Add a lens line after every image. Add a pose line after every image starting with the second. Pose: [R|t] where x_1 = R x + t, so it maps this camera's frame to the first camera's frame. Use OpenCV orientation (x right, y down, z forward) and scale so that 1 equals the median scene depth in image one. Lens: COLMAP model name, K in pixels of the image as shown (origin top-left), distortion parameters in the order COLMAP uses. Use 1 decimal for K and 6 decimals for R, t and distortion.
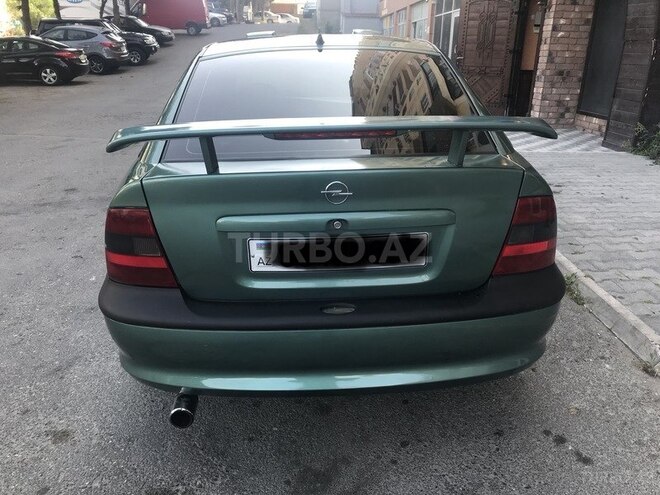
lens RADIAL K [[550.6, 0, 330.0], [0, 550.6, 247.5], [0, 0, 1]] dist [0.001492, -0.005746]
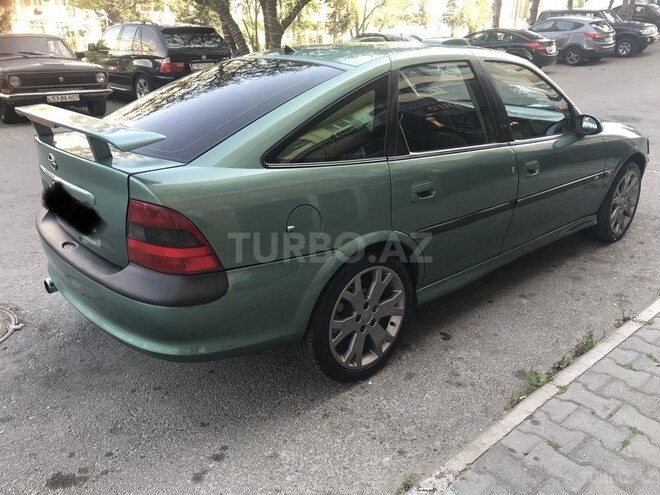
lens RADIAL K [[550.6, 0, 330.0], [0, 550.6, 247.5], [0, 0, 1]] dist [0.001492, -0.005746]
pose [[0.614226, 0.284380, -0.736107, 0.156462], [-0.267574, 0.952603, 0.144748, -0.030150], [0.742381, 0.108055, 0.661207, 0.056492]]
